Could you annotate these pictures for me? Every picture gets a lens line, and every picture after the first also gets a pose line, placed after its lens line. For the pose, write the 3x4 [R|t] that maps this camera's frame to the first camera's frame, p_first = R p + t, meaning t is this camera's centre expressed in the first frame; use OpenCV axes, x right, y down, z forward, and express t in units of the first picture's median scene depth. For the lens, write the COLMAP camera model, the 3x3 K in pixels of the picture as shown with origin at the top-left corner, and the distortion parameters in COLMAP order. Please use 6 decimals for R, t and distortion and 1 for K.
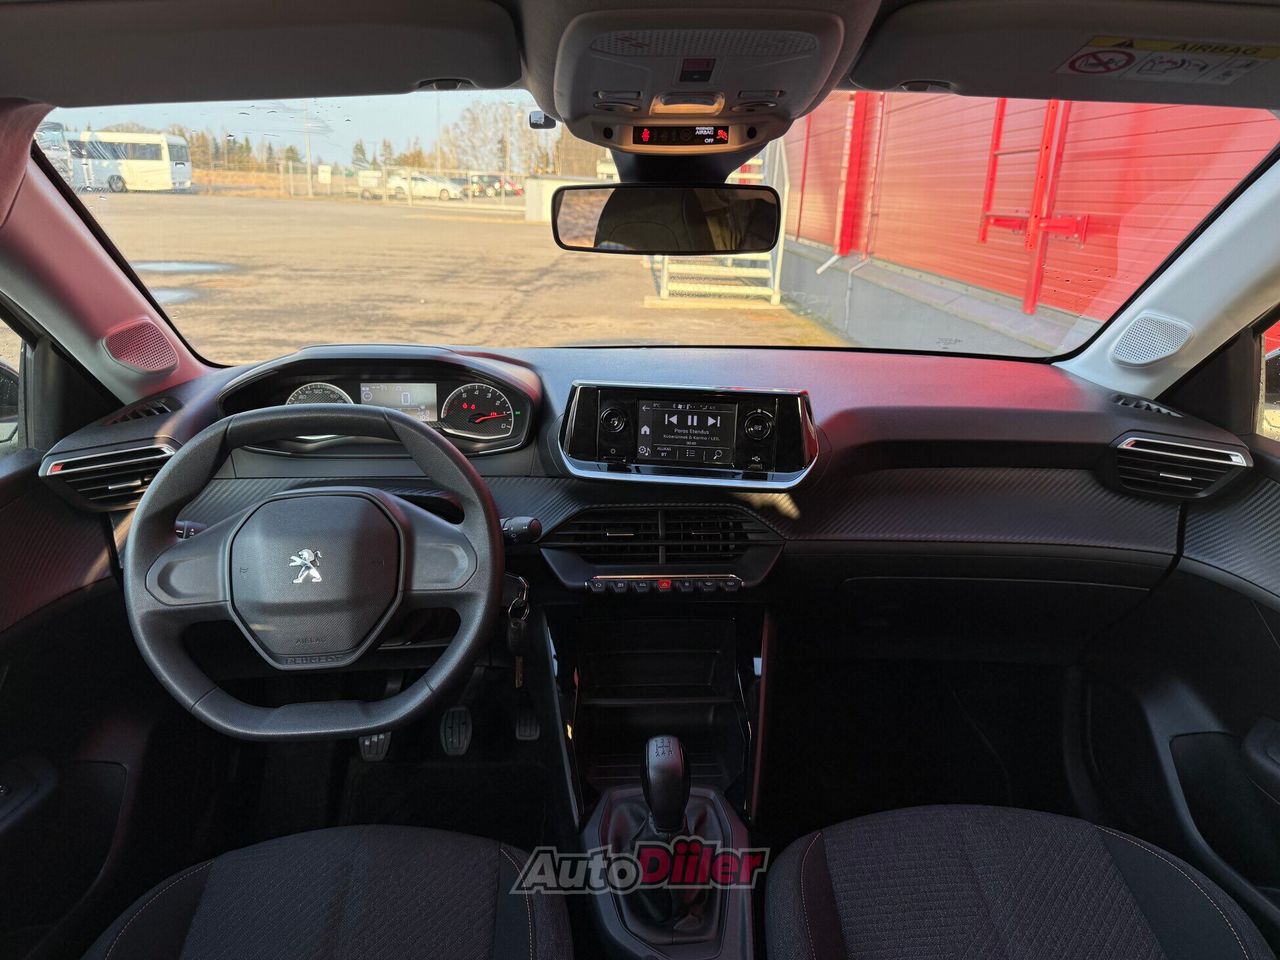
lens RADIAL K [[909.8, 0, 640.0], [0, 909.8, 480.0], [0, 0, 1]] dist [0.153067, -0.126269]
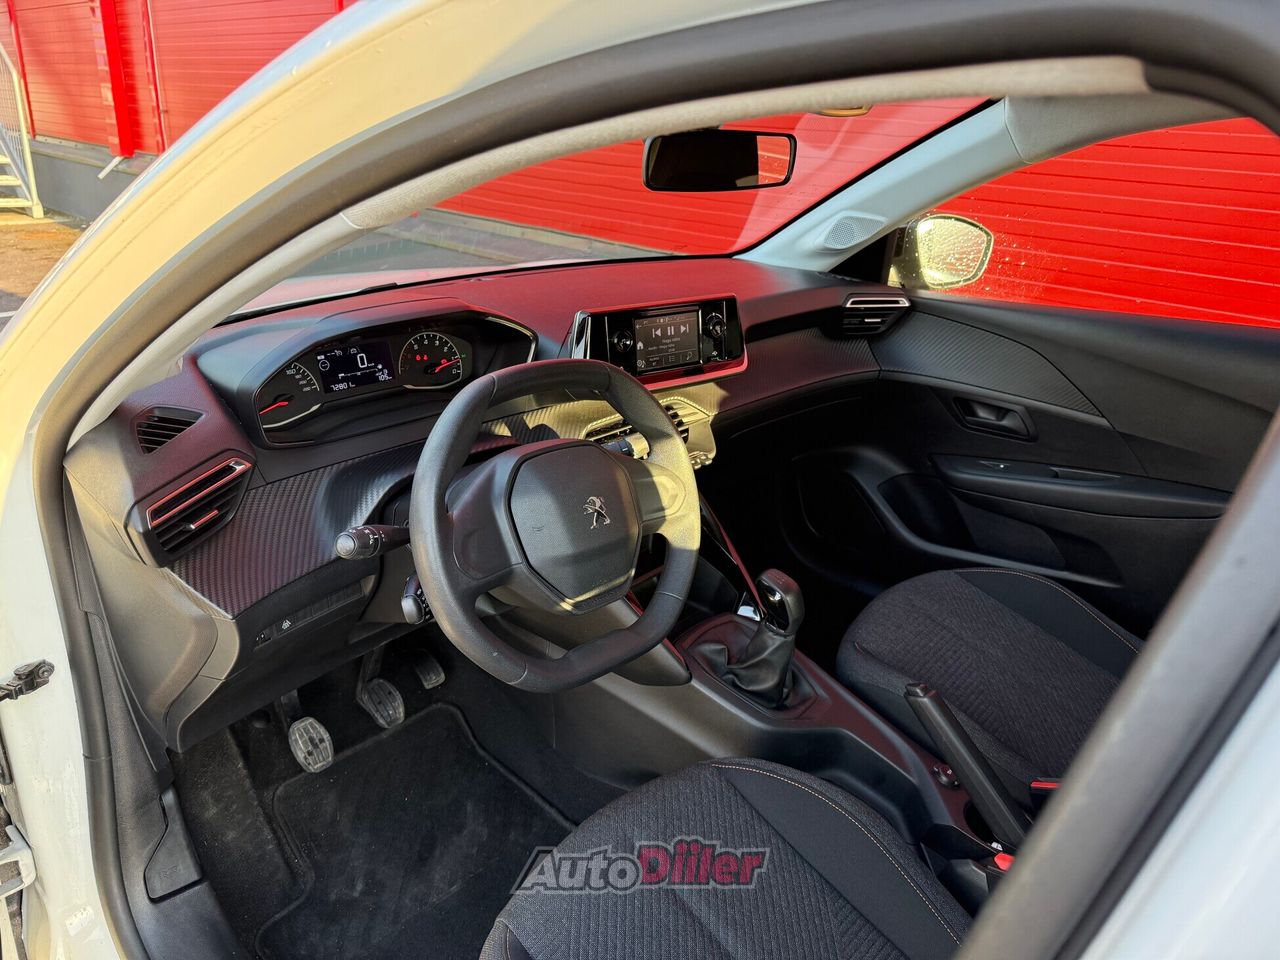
lens RADIAL K [[909.8, 0, 640.0], [0, 909.8, 480.0], [0, 0, 1]] dist [0.153067, -0.126269]
pose [[0.702101, -0.261663, 0.662259, -0.725583], [0.194028, 0.965145, 0.175635, -0.084871], [-0.685133, 0.005183, 0.728399, 0.149820]]
